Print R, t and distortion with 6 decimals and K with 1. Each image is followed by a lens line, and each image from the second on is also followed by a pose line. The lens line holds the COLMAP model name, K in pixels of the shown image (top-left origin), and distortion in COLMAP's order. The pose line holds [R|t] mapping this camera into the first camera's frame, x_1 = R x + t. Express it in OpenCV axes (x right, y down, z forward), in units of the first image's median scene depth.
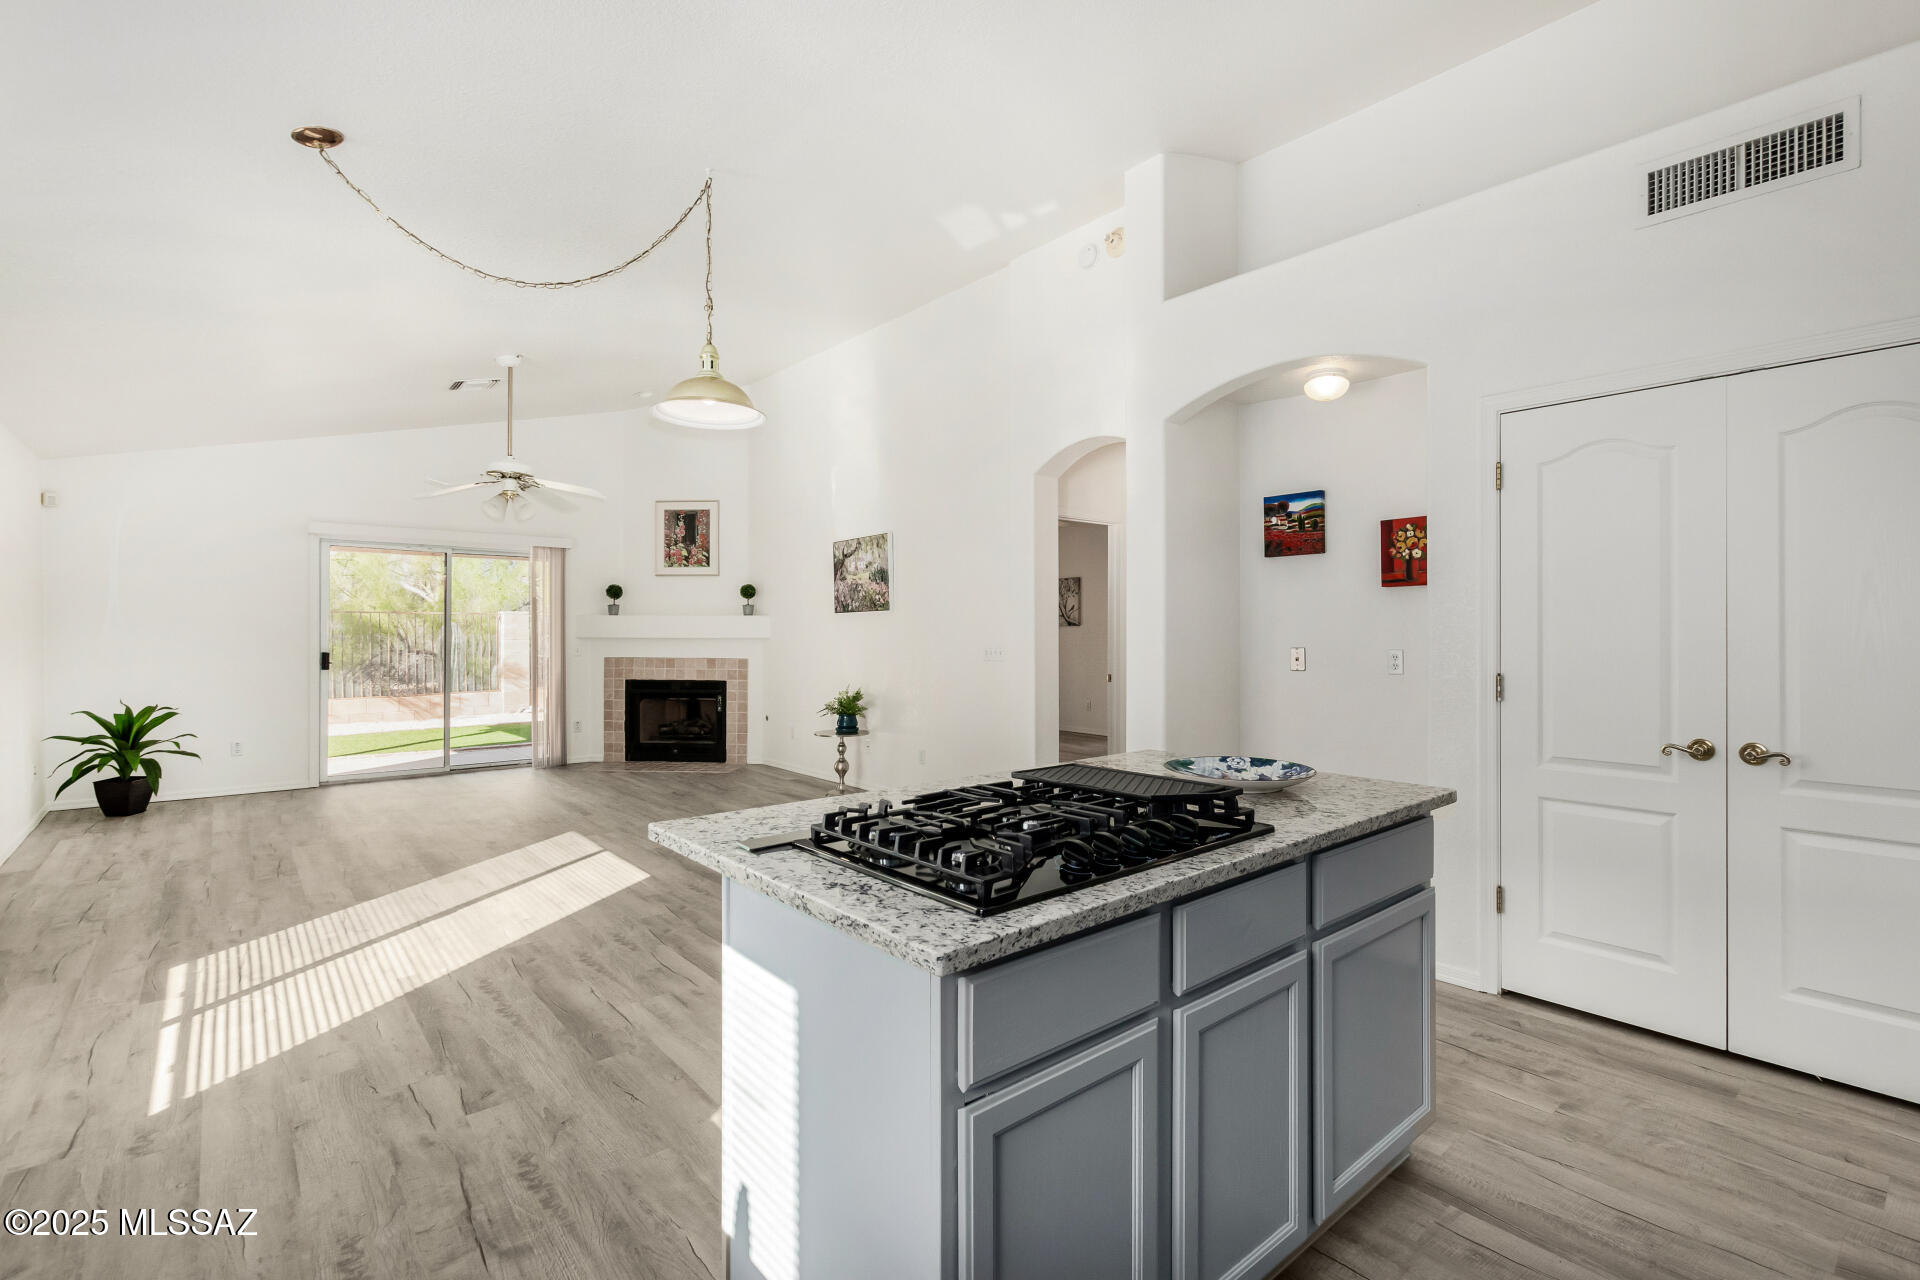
lens RADIAL K [[873.5, 0, 962.8], [0, 873.5, 631.5], [0, 0, 1]] dist [-0.000424, -0.000875]
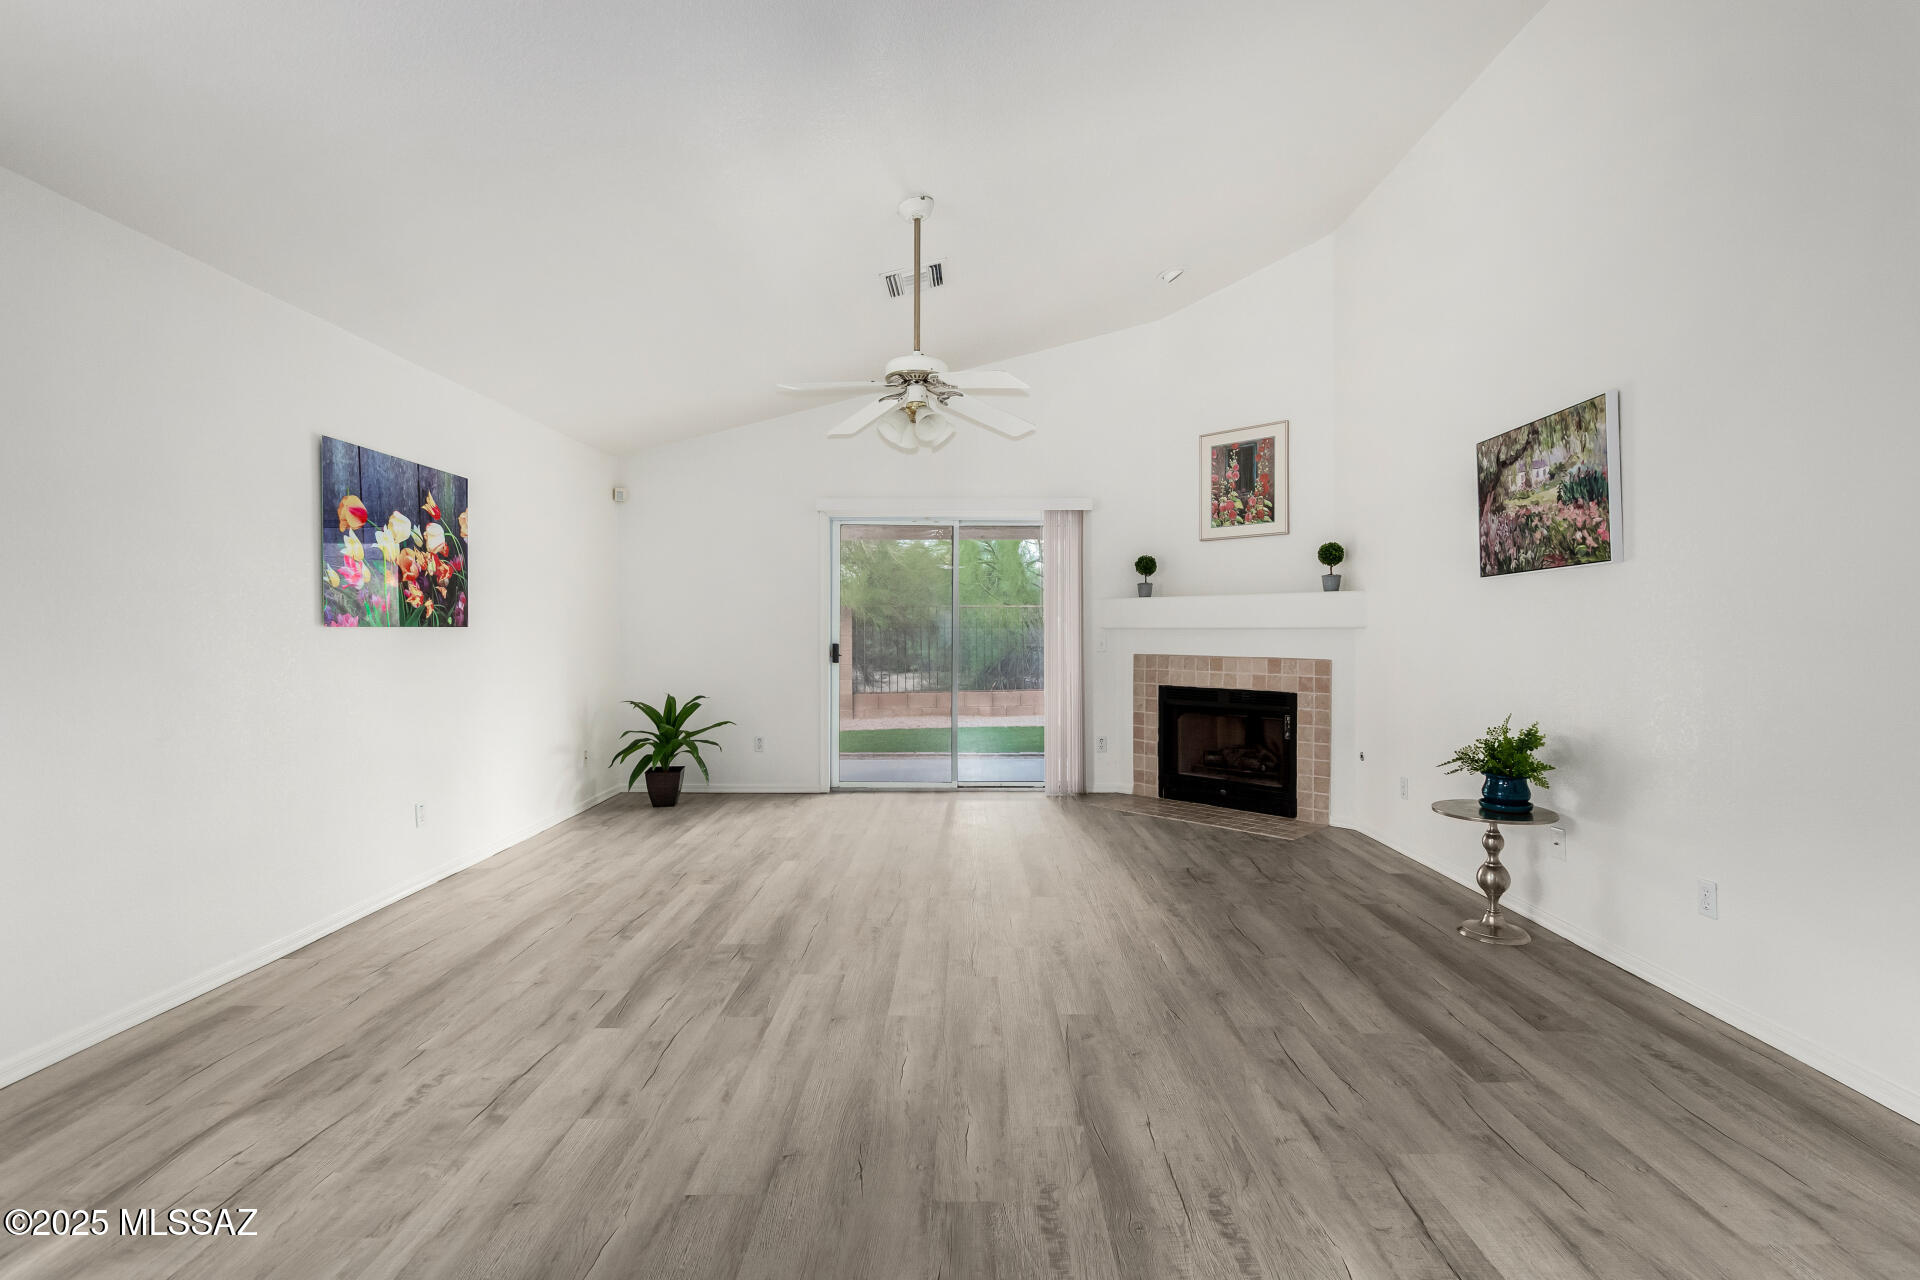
lens RADIAL K [[878.7, 0, 967.8], [0, 878.7, 631.6], [0, 0, 1]] dist [0.000903, -0.000175]
pose [[0.763188, -0.000838, -0.646175, -0.041980], [0.001479, 0.999999, 0.000449, 0.012041], [0.646174, -0.001298, 0.763189, 0.416128]]
